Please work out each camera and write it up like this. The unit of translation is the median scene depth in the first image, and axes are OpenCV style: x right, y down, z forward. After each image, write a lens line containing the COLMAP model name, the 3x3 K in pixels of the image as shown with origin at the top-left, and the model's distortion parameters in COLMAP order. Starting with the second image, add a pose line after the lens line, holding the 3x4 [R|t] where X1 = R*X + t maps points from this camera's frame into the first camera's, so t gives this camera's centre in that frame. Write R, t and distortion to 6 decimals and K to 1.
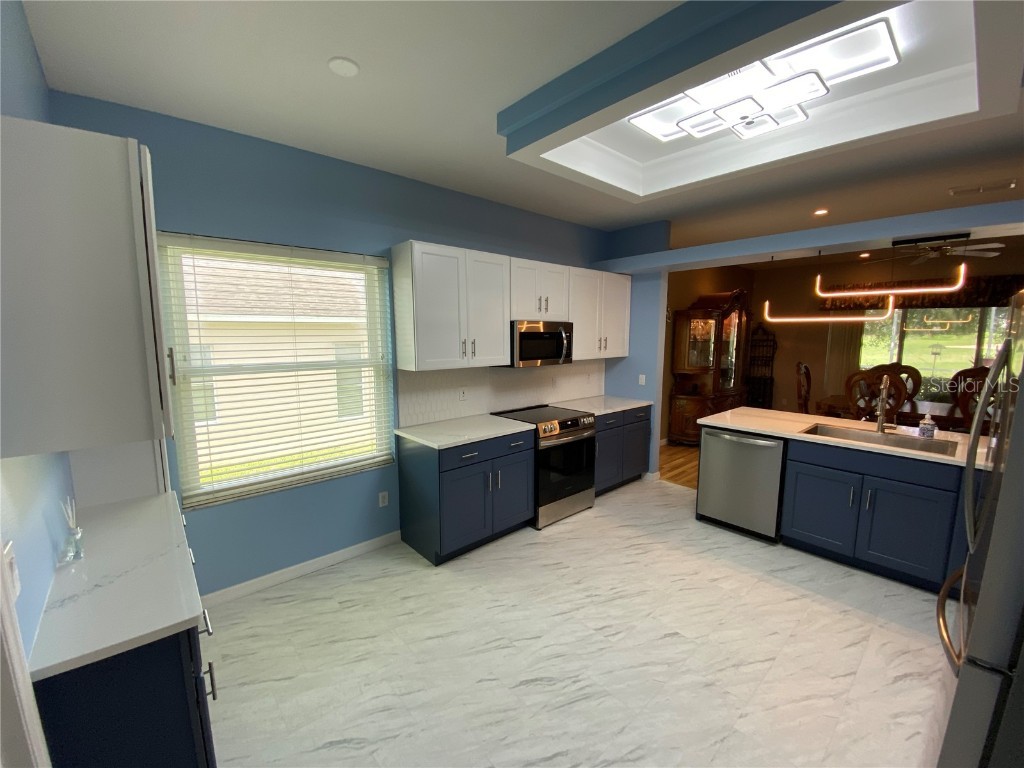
lens RADIAL K [[416.2, 0, 511.6], [0, 416.2, 380.0], [0, 0, 1]] dist [0.018323, -0.020966]
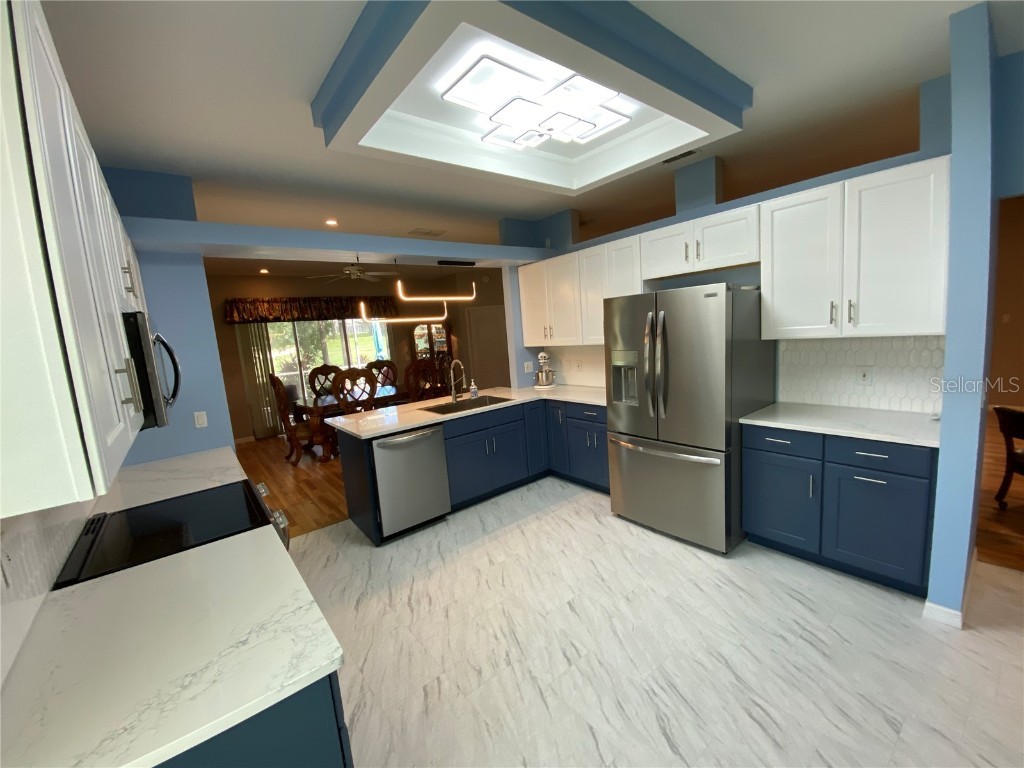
lens RADIAL K [[415.3, 0, 510.2], [0, 415.3, 379.2], [0, 0, 1]] dist [0.047478, -0.036641]
pose [[0.054451, -0.128385, 0.990228, -0.474173], [0.186545, 0.975548, 0.116224, -0.076950], [-0.980936, 0.178393, 0.077069, 0.771120]]
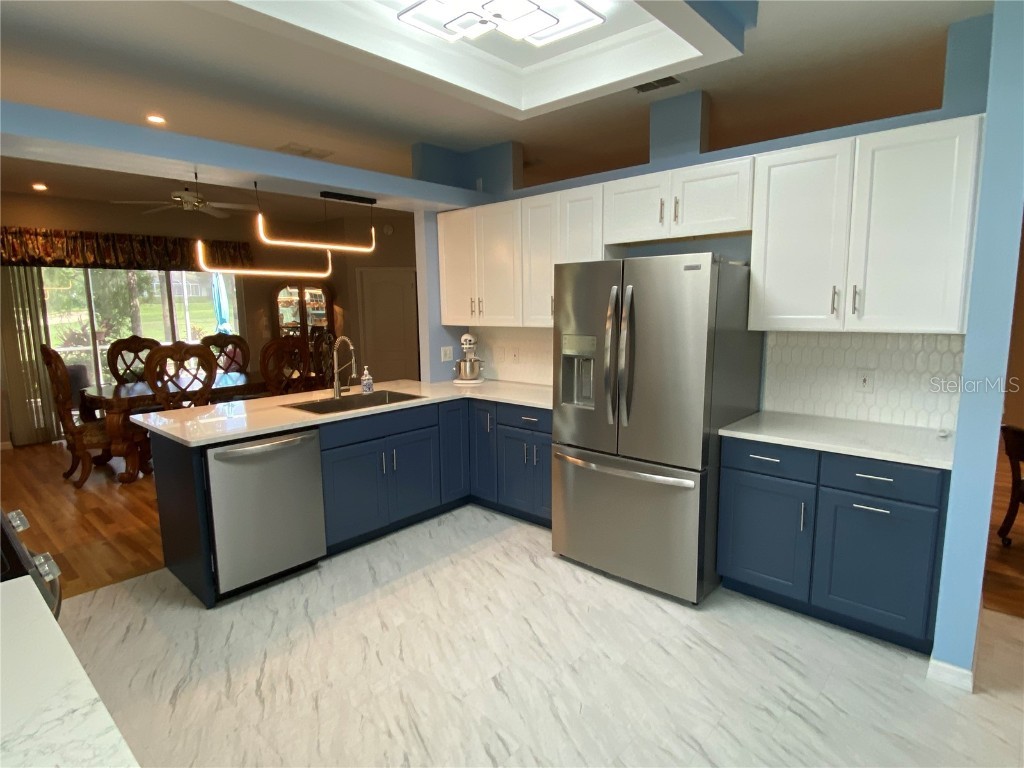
lens RADIAL K [[558.1, 0, 508.9], [0, 558.1, 377.6], [0, 0, 1]] dist [0.054014, -0.054720]
pose [[-0.107982, -0.132439, 0.985292, -0.436375], [0.122245, 0.981797, 0.145367, -0.061106], [-0.986608, 0.136144, -0.089826, 0.794107]]
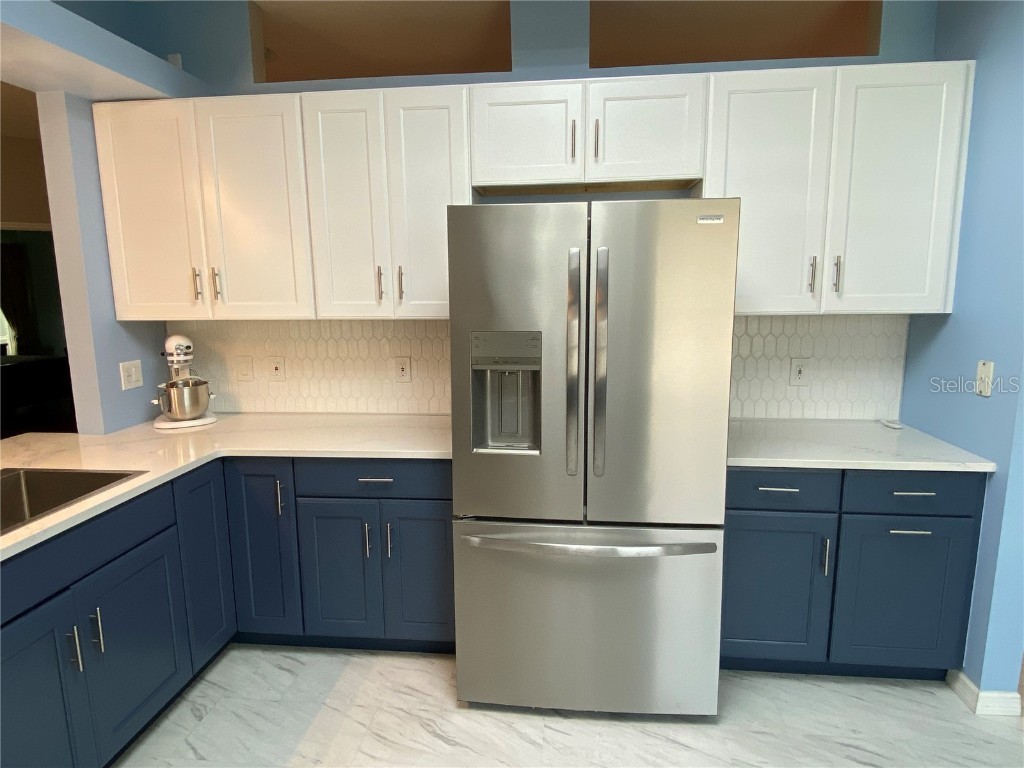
lens RADIAL K [[611.5, 0, 515.8], [0, 611.5, 379.3], [0, 0, 1]] dist [0.002415, -0.011202]
pose [[-0.675567, -0.108914, 0.729210, 0.117383], [0.089861, 0.969493, 0.228052, -0.070030], [-0.731802, 0.219592, -0.645170, 0.996286]]
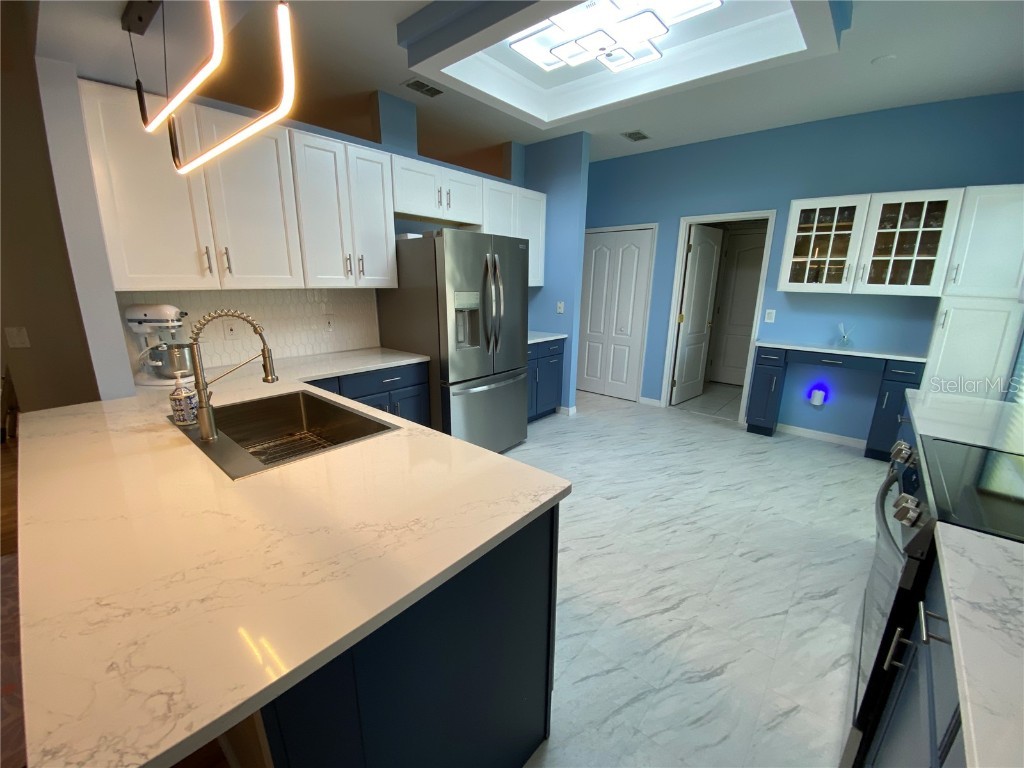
lens RADIAL K [[416.2, 0, 511.6], [0, 416.2, 380.0], [0, 0, 1]] dist [0.018323, -0.020966]
pose [[-0.991265, 0.021994, -0.130039, 0.665893], [-0.024061, 0.939290, 0.342279, -0.112424], [0.129672, 0.342418, -0.930556, 1.593773]]
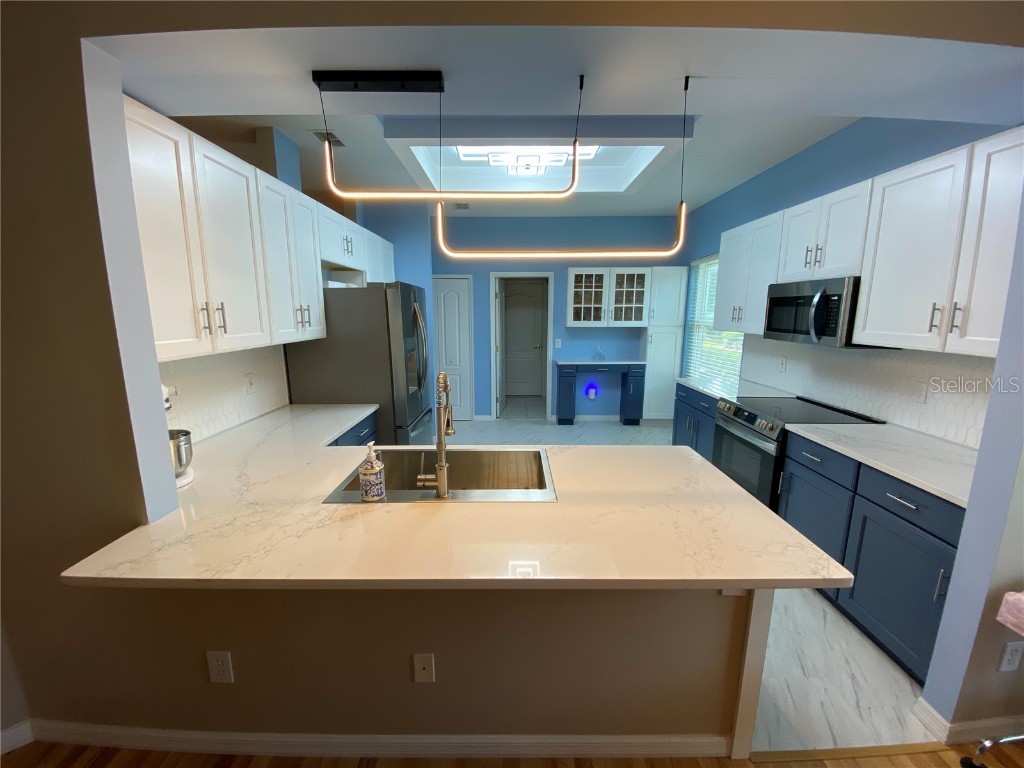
lens RADIAL K [[410.1, 0, 501.5], [0, 410.1, 387.7], [0, 0, 1]] dist [0.017887, 0.000023]
pose [[-0.685730, 0.138375, -0.714581, 1.283832], [-0.075112, 0.963067, 0.258572, -0.144949], [0.723970, 0.230984, -0.650011, 1.480191]]
